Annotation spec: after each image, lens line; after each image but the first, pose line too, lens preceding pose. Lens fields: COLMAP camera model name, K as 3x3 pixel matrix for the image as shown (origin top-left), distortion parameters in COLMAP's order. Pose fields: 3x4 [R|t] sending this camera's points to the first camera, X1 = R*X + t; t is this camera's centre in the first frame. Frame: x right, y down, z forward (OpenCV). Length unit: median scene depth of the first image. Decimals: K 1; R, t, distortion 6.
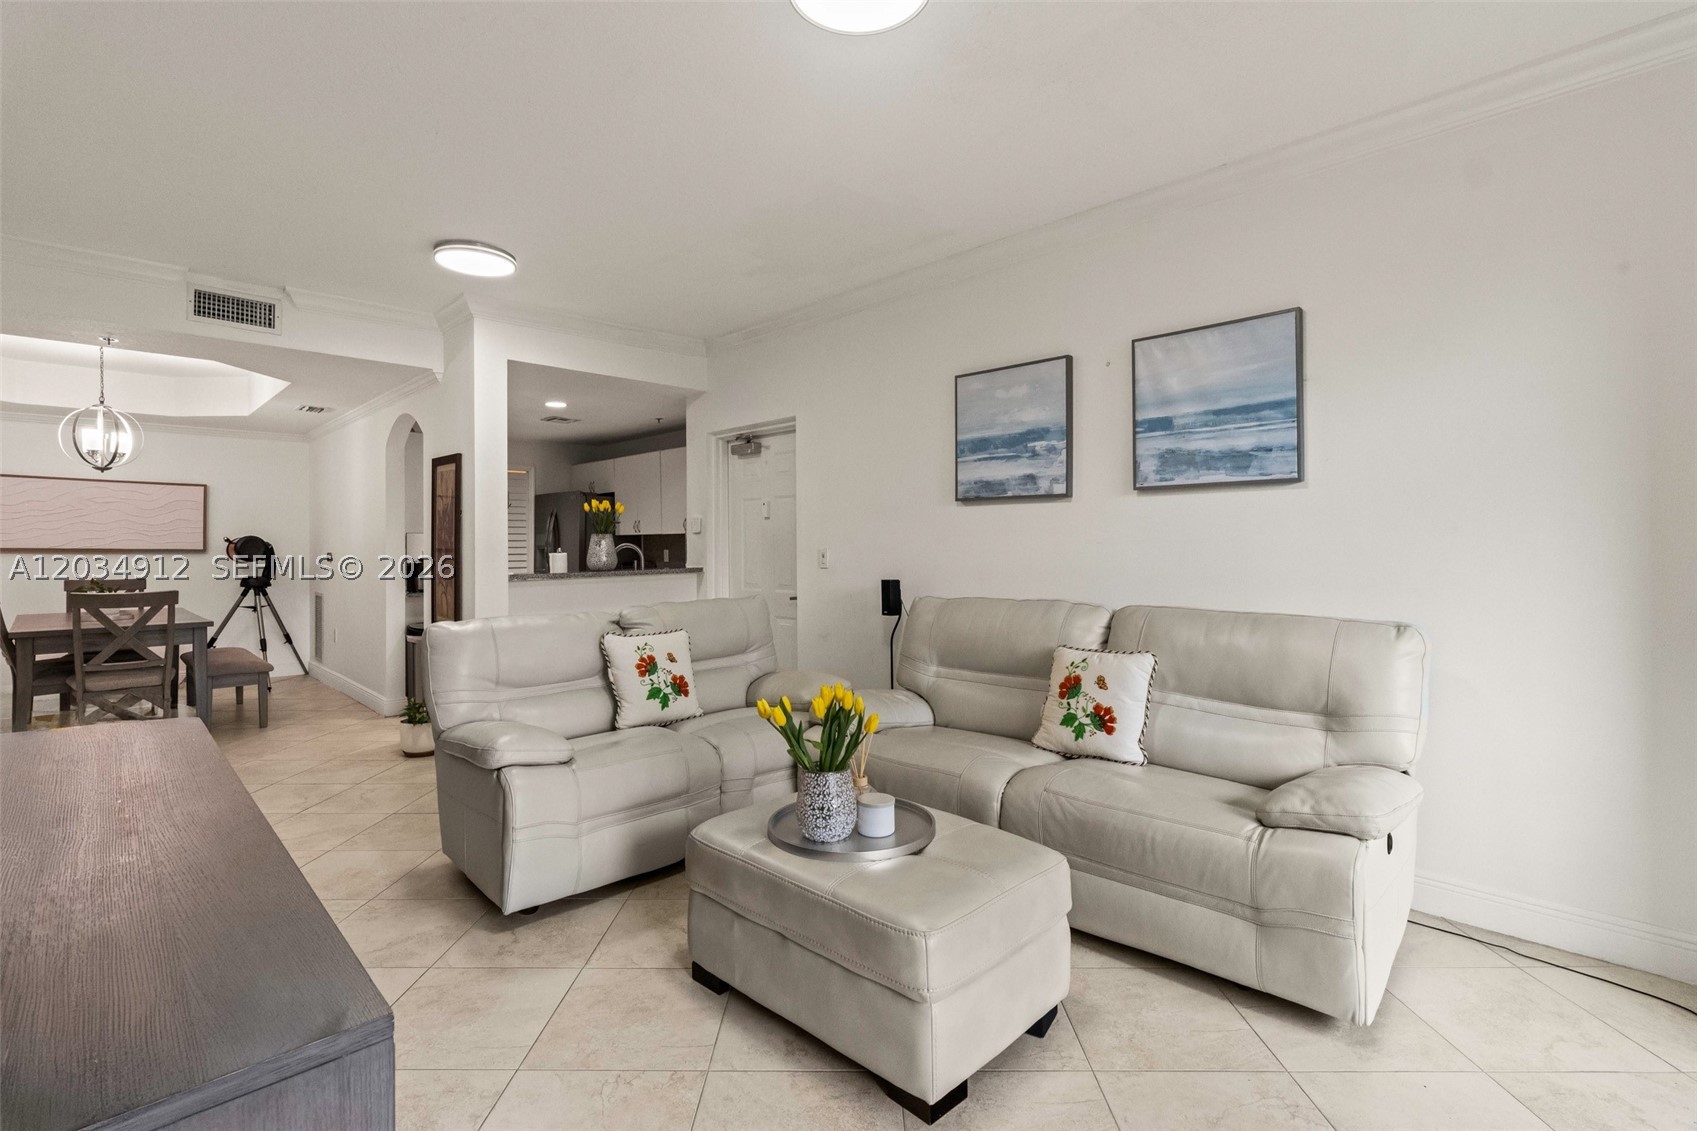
lens RADIAL K [[795.0, 0, 840.3], [0, 795.0, 539.9], [0, 0, 1]] dist [-0.000180, 0.001128]
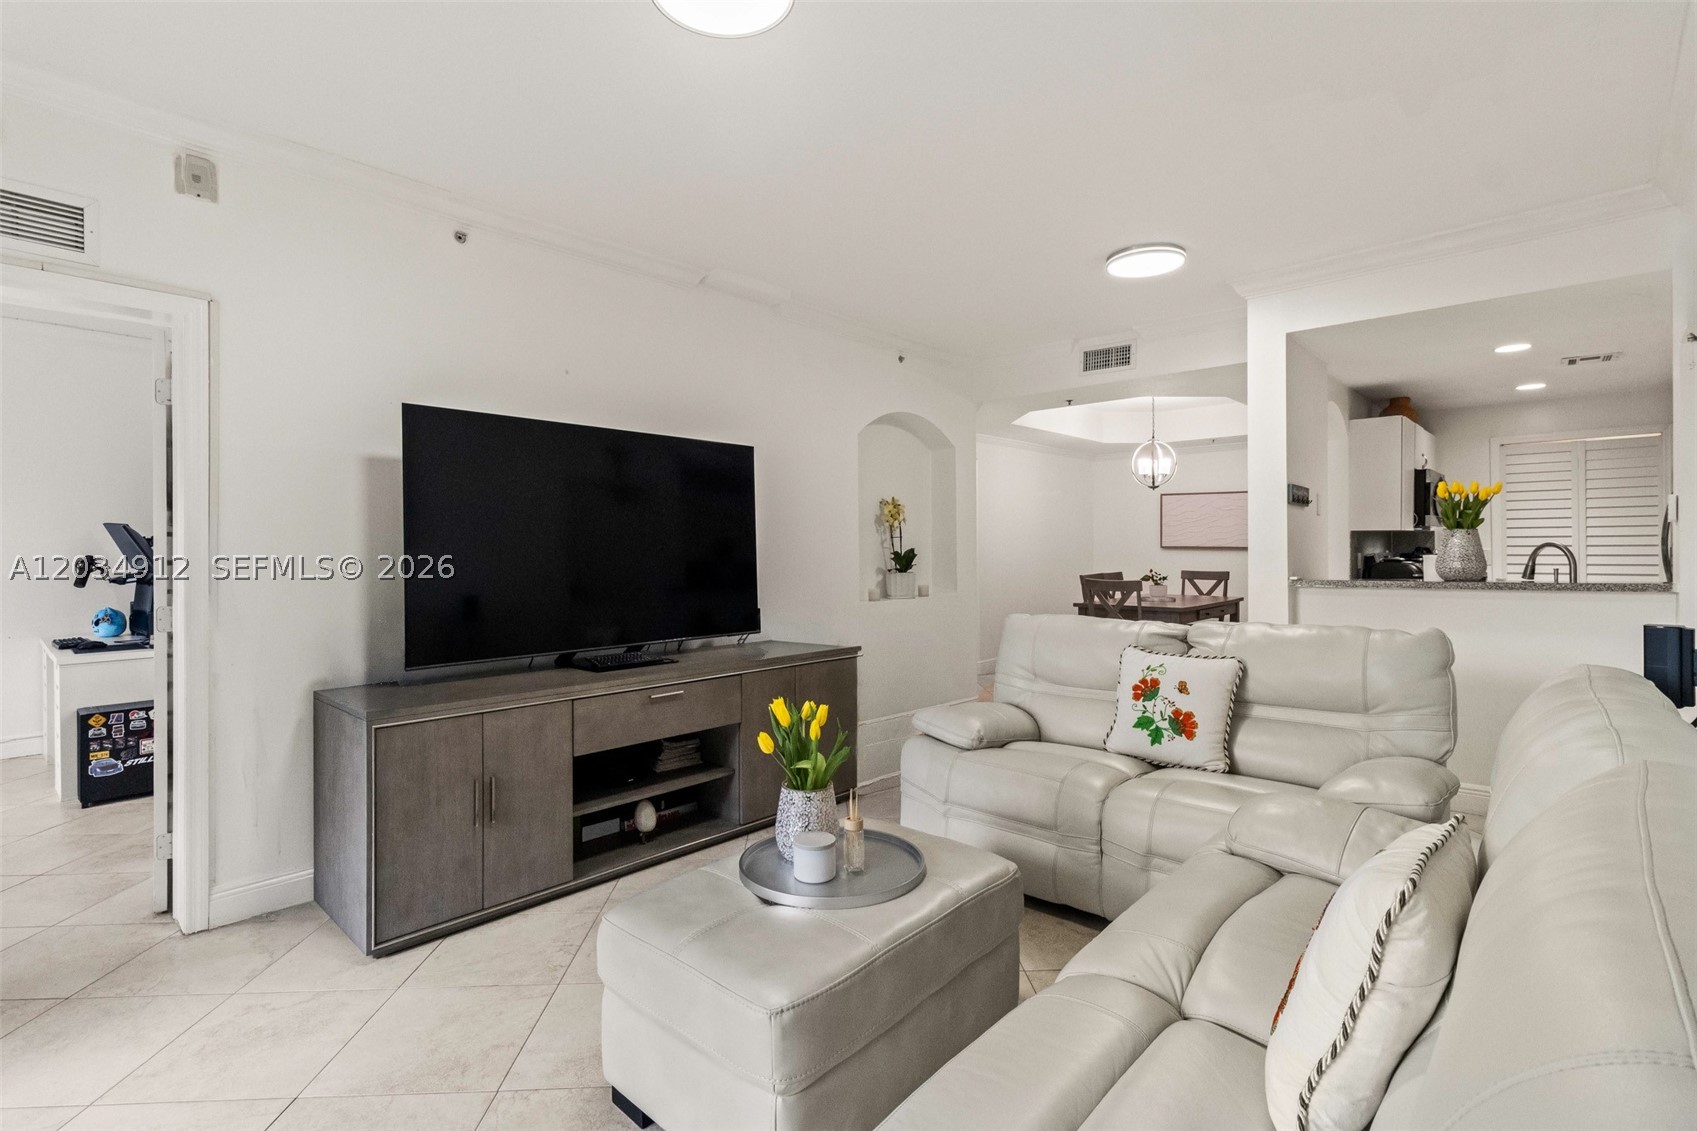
lens RADIAL K [[788.8, 0, 848.5], [0, 788.8, 565.5], [0, 0, 1]] dist [0.000775, 0.000130]
pose [[0.064227, 0.027379, -0.997560, 0.355279], [0.009395, 0.999563, 0.028039, -0.000589], [0.997891, -0.011173, 0.063942, 0.388470]]
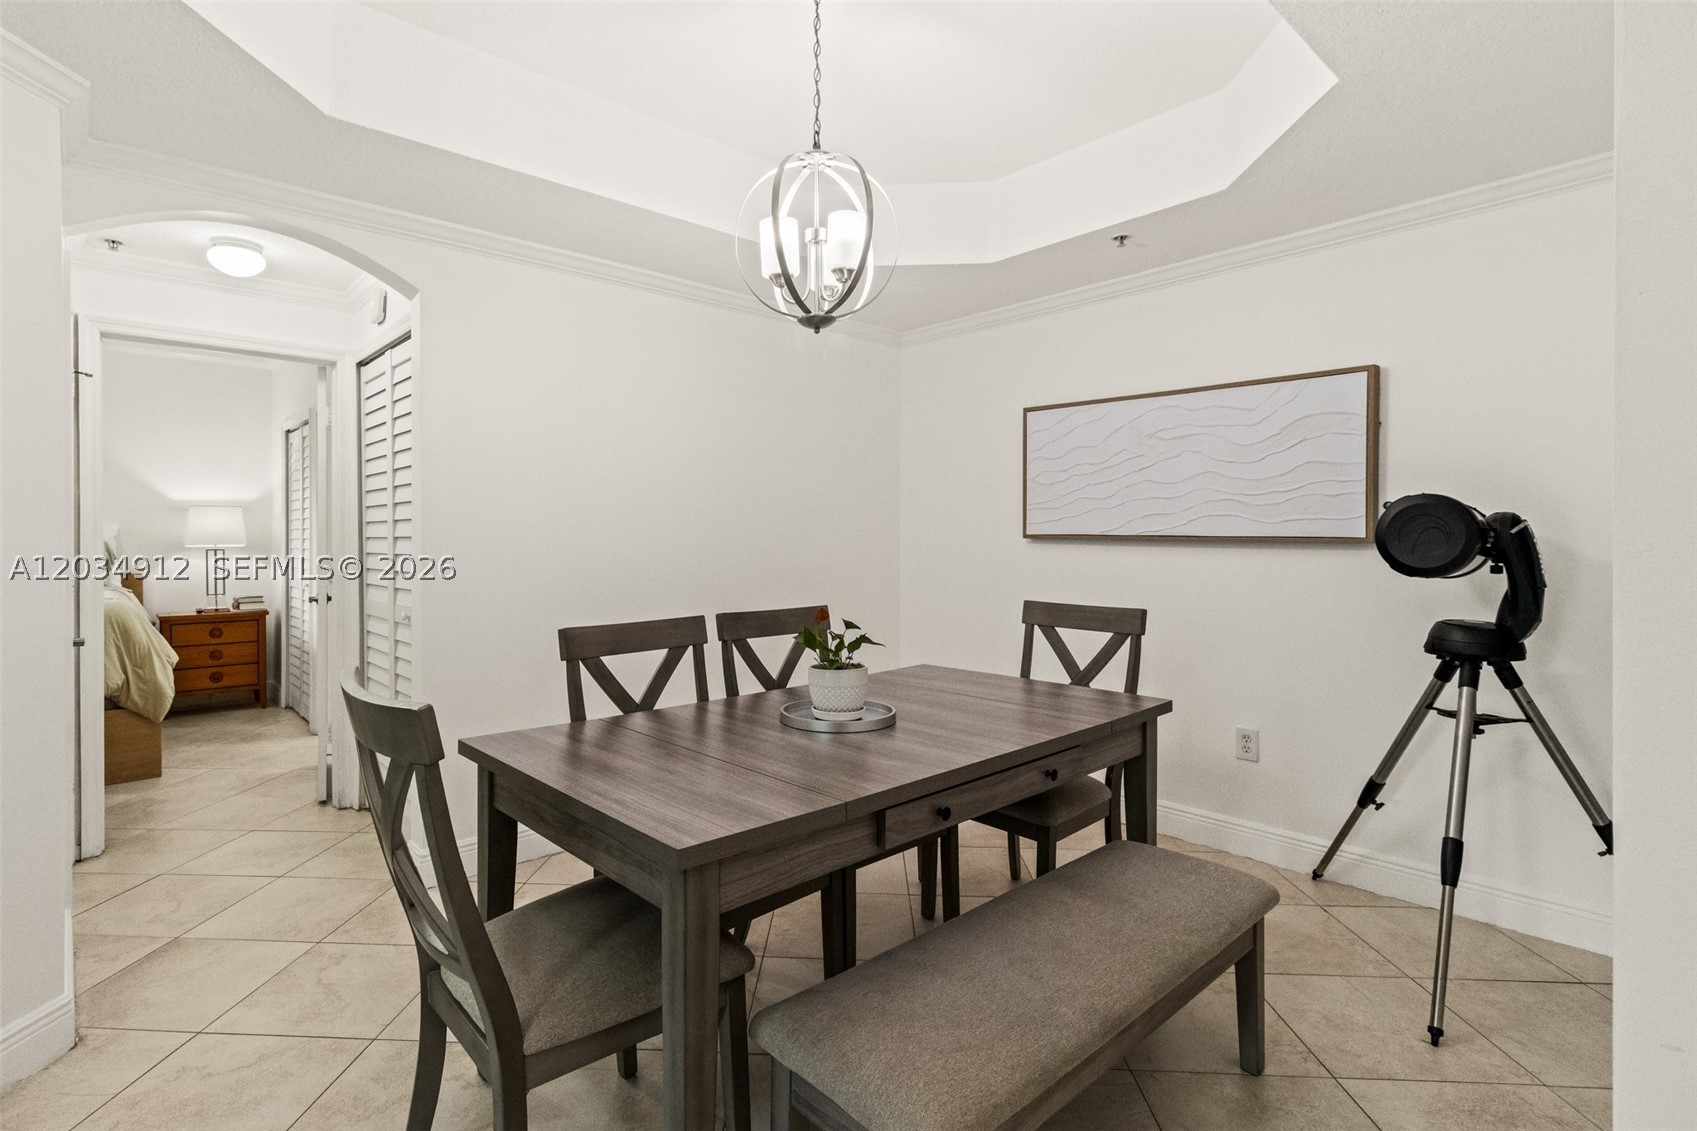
lens RADIAL K [[835.0, 0, 809.6], [0, 835.0, 518.5], [0, 0, 1]] dist [0.000499, 0.000147]
pose [[-0.033215, -0.020463, -0.999239, -0.510843], [0.008185, 0.999751, -0.020746, 0.012375], [0.999415, -0.008868, -0.033039, 0.970341]]
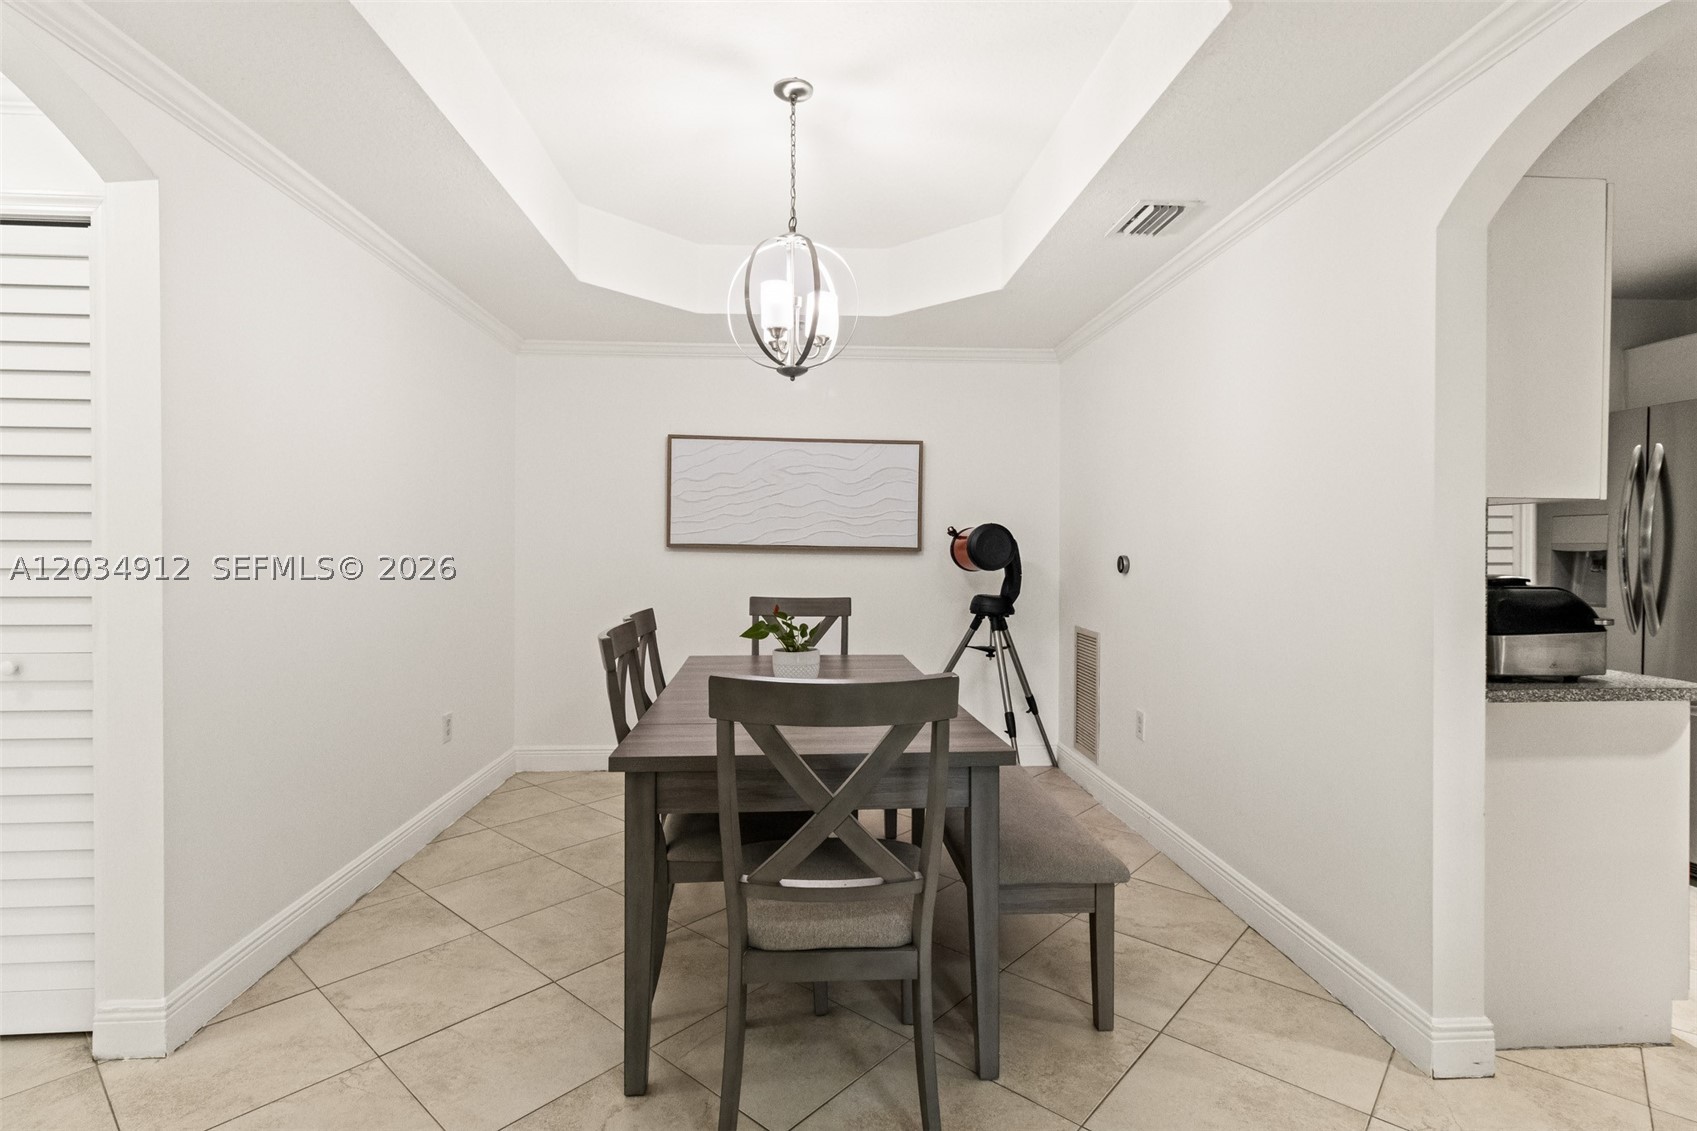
lens RADIAL K [[824.5, 0, 839.0], [0, 824.5, 545.7], [0, 0, 1]] dist [0.002066, 0.000724]
pose [[0.761758, 0.007099, -0.647822, -0.565710], [-0.006536, 0.999973, 0.003272, 0.011545], [0.647828, 0.001742, 0.761784, 0.620258]]
